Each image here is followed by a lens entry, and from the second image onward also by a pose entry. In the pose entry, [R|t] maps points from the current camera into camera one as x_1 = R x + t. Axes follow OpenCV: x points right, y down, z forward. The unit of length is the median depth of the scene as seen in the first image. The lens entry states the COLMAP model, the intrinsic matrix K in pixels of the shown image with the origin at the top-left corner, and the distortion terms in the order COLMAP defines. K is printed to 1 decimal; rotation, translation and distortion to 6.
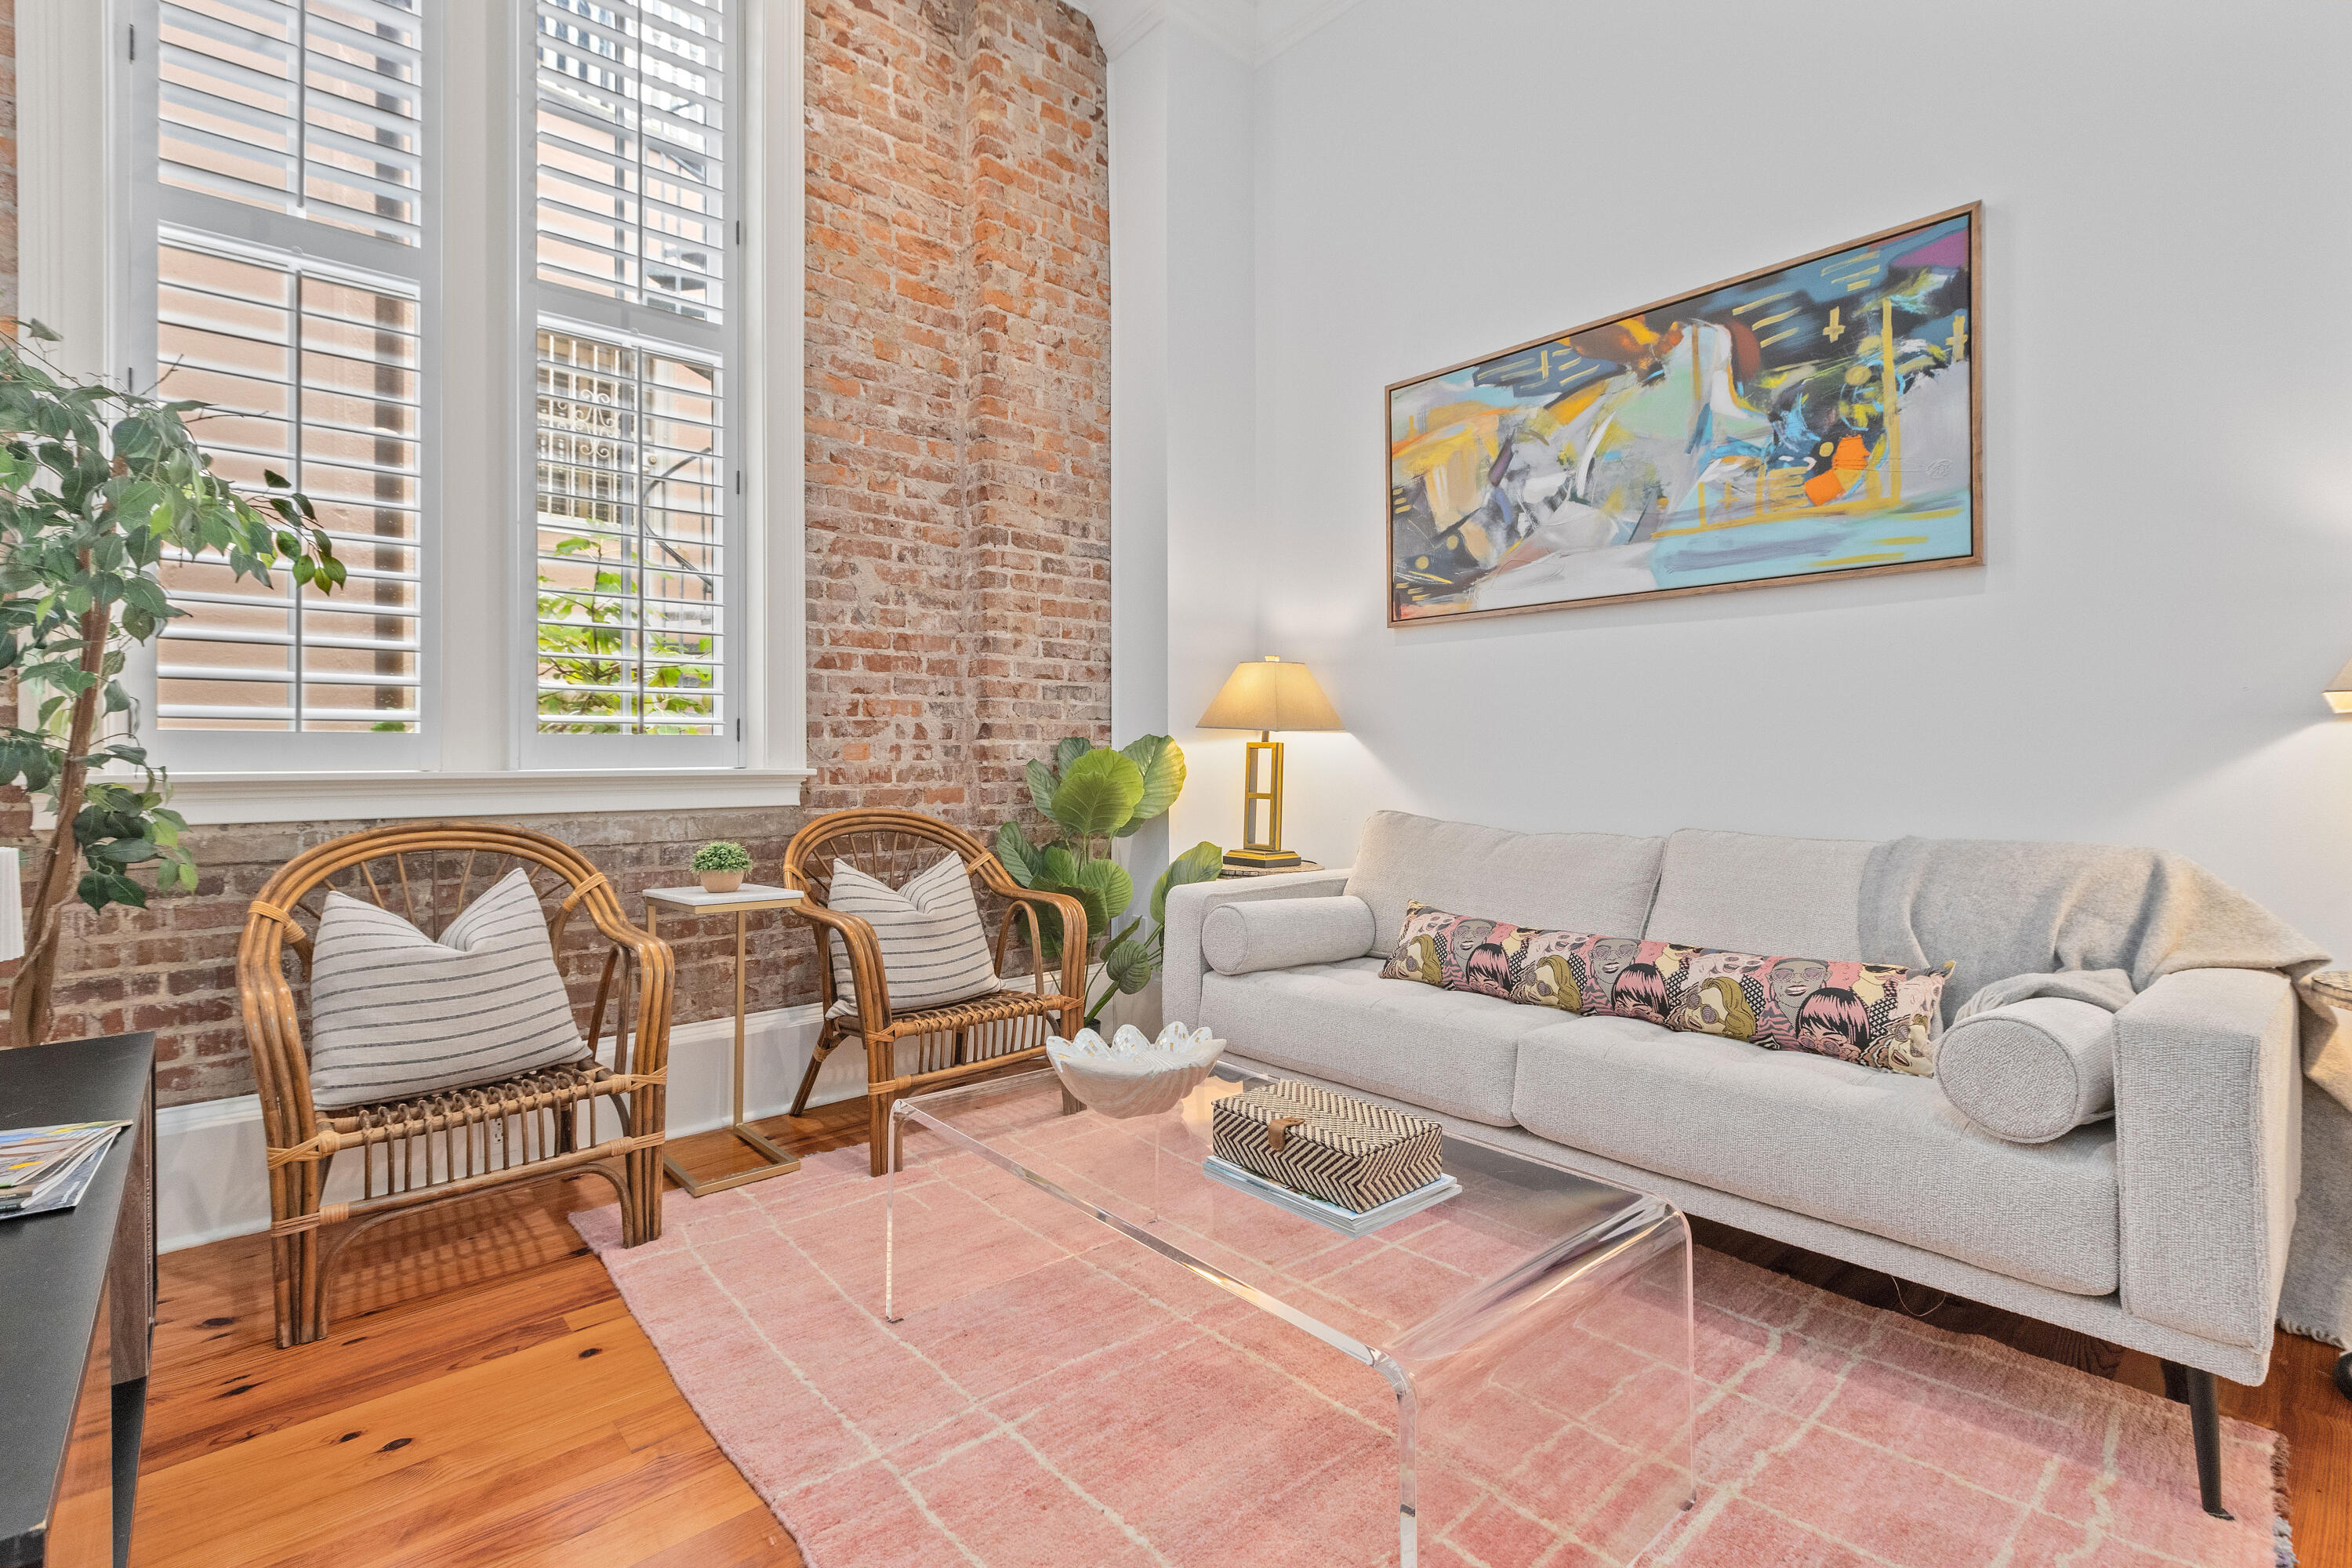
lens RADIAL K [[1085.0, 0, 1162.6], [0, 1085.0, 747.0], [0, 0, 1]] dist [0.005442, -0.001614]
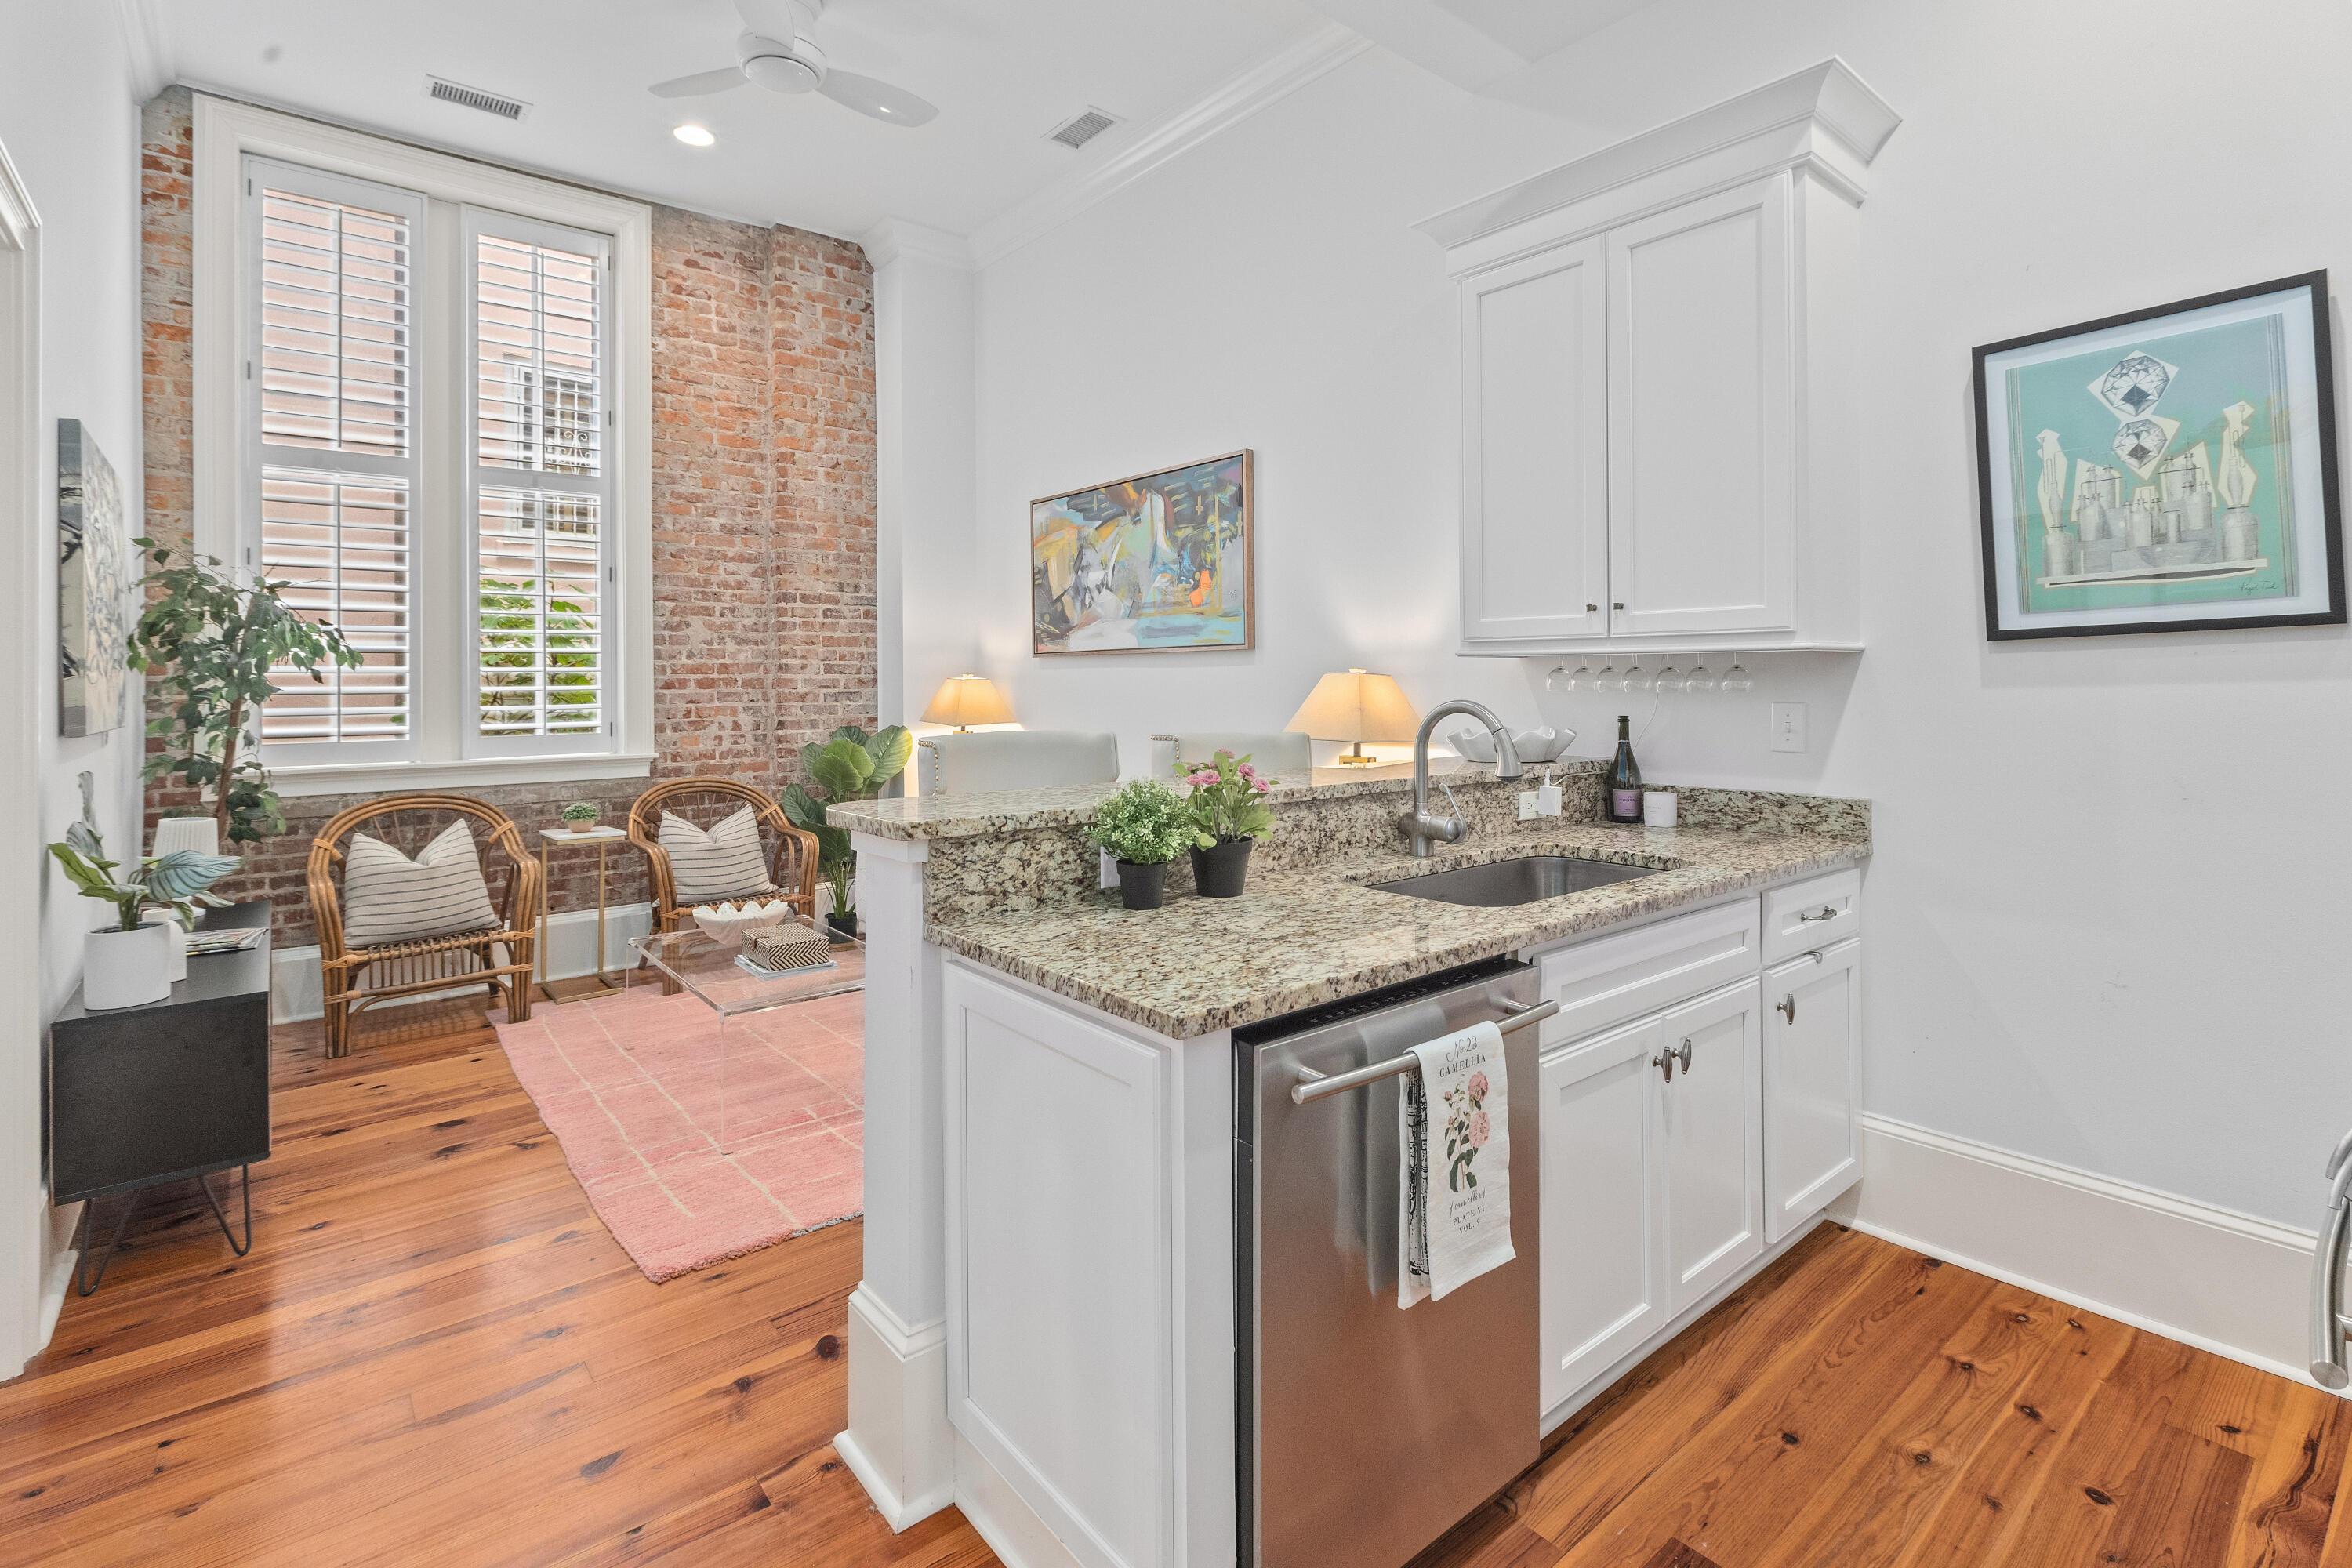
lens RADIAL K [[1096.5, 0, 1175.8], [0, 1096.5, 666.8], [0, 0, 1]] dist [0.002312, 0.001388]
pose [[0.999512, -0.007194, -0.030389, 0.498503], [0.006979, 0.999950, -0.007167, -0.092177], [0.030439, 0.006951, 0.999512, -0.598711]]
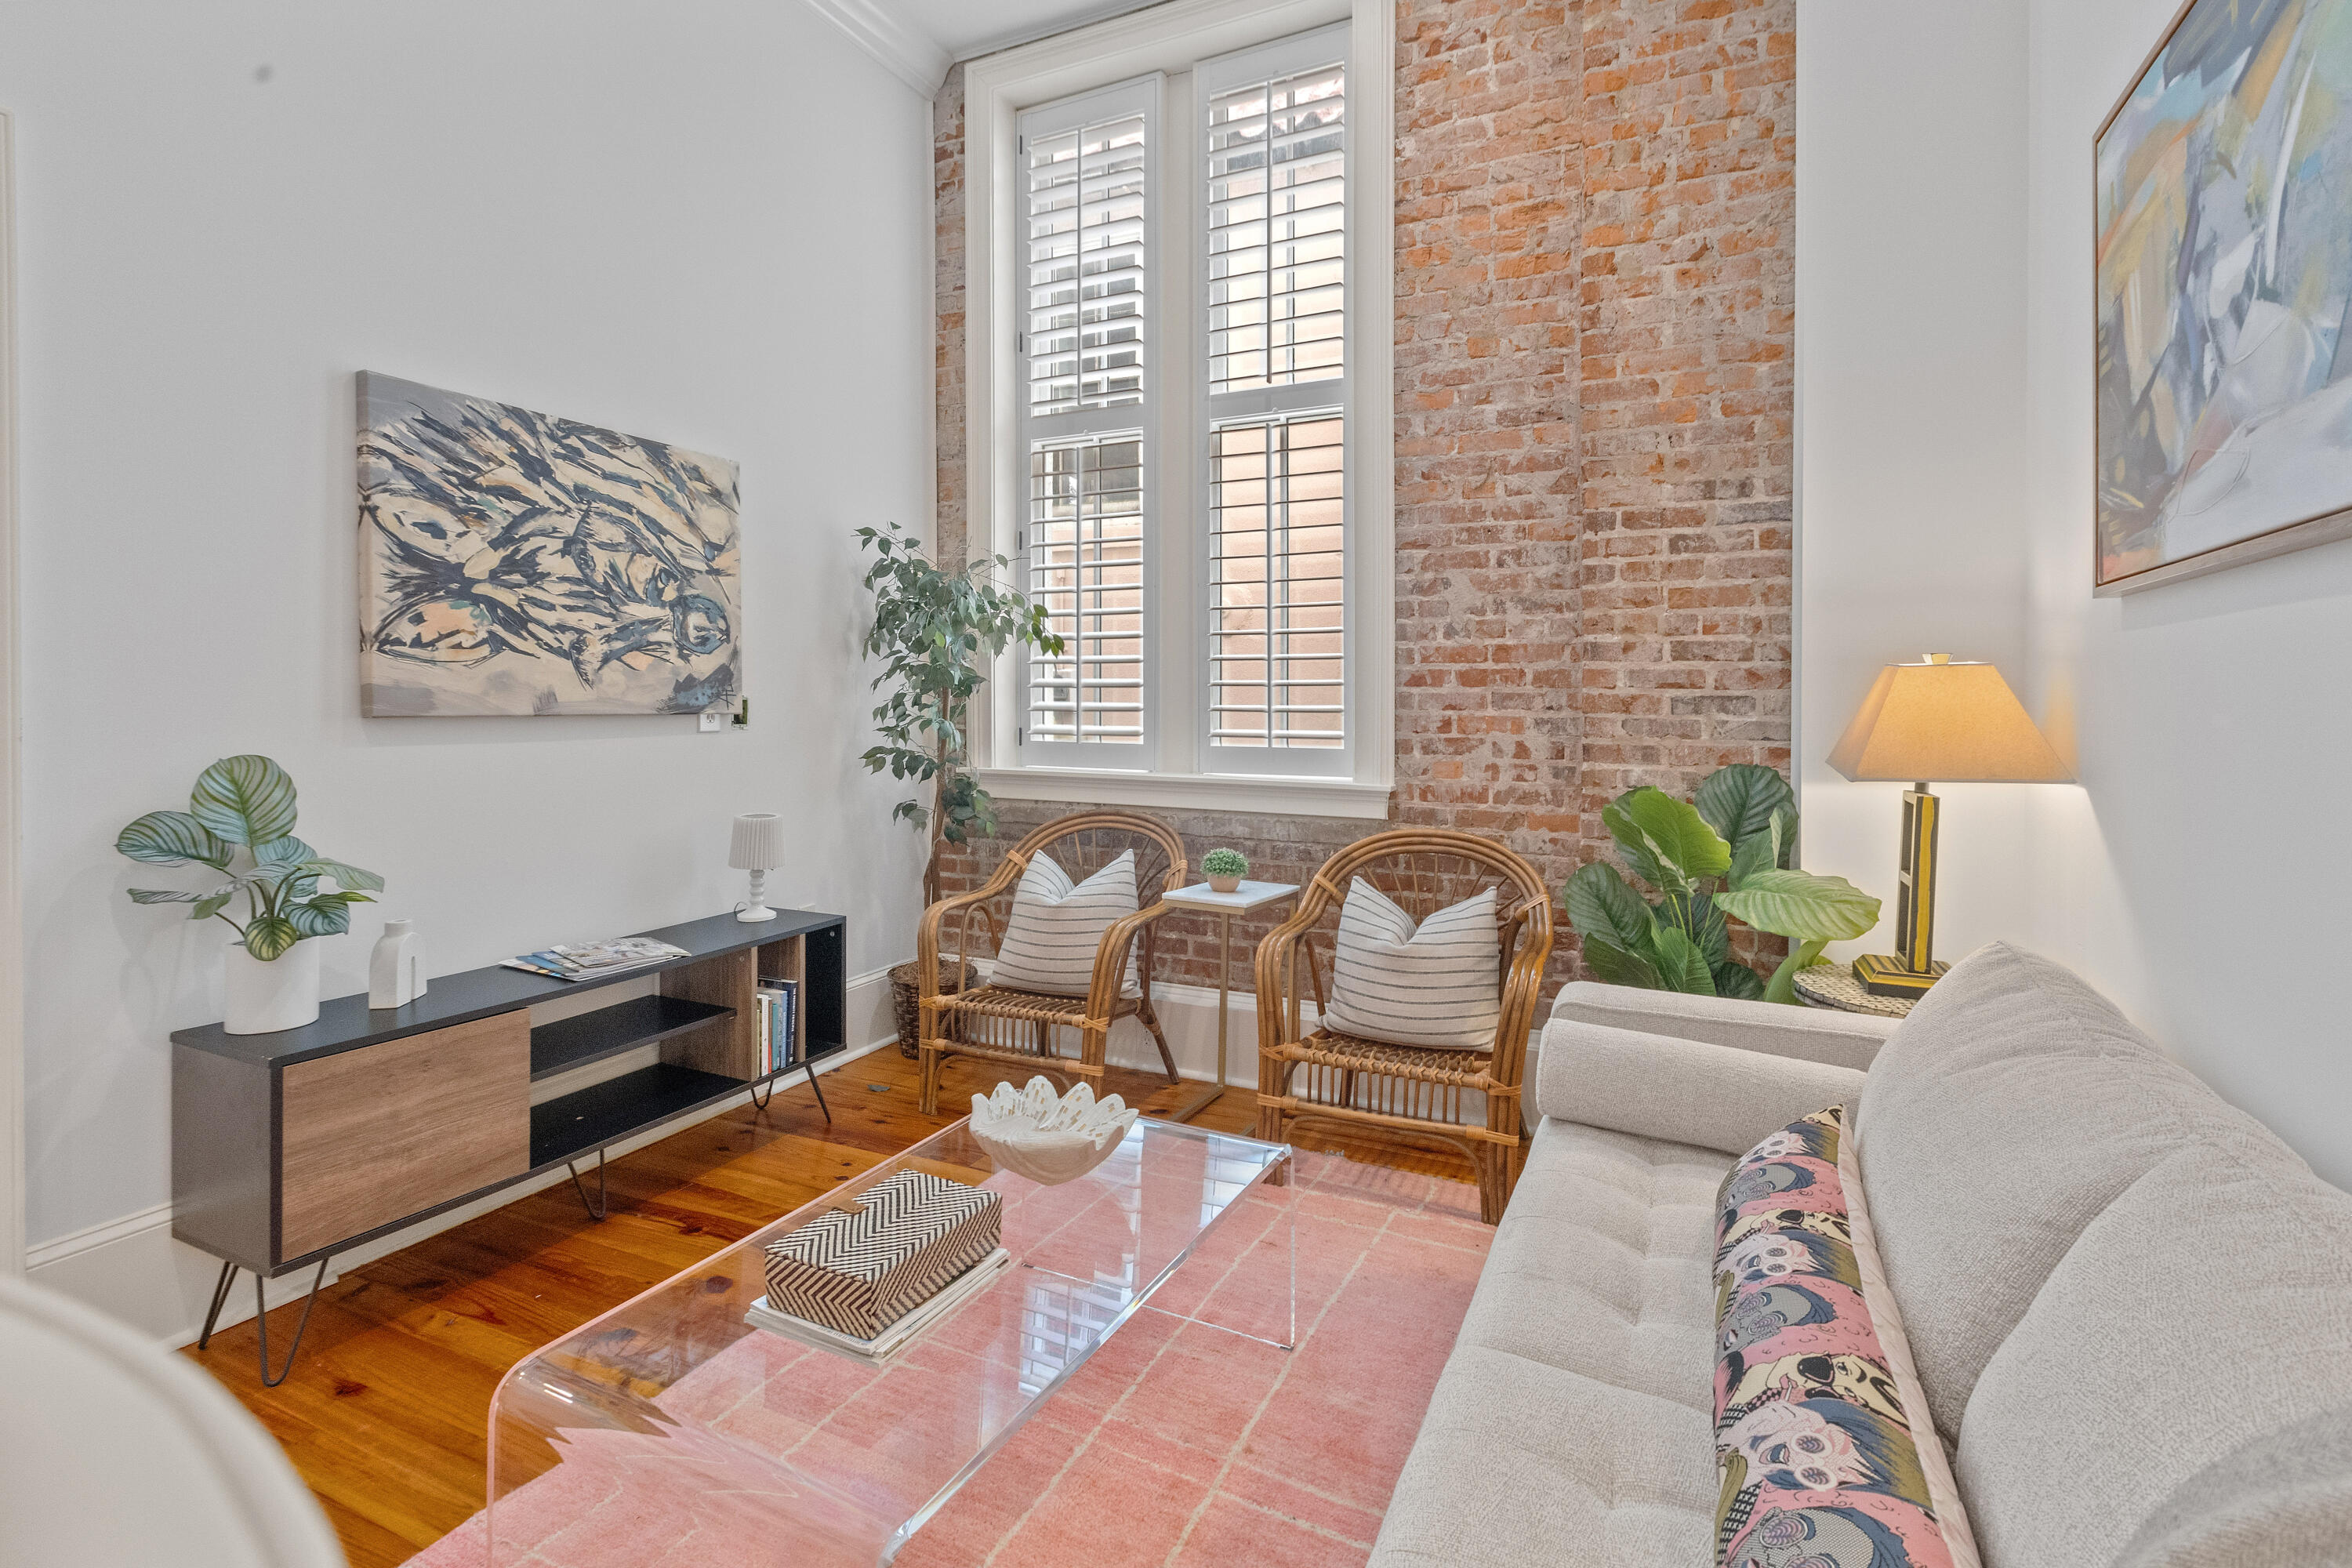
lens RADIAL K [[1078.6, 0, 1211.6], [0, 1078.6, 705.3], [0, 0, 1]] dist [0.003614, 0.000587]
pose [[0.402864, 0.014398, -0.915147, 0.559190], [0.001485, 0.999865, 0.016385, -0.074771], [0.915259, -0.007960, 0.402788, 0.439108]]
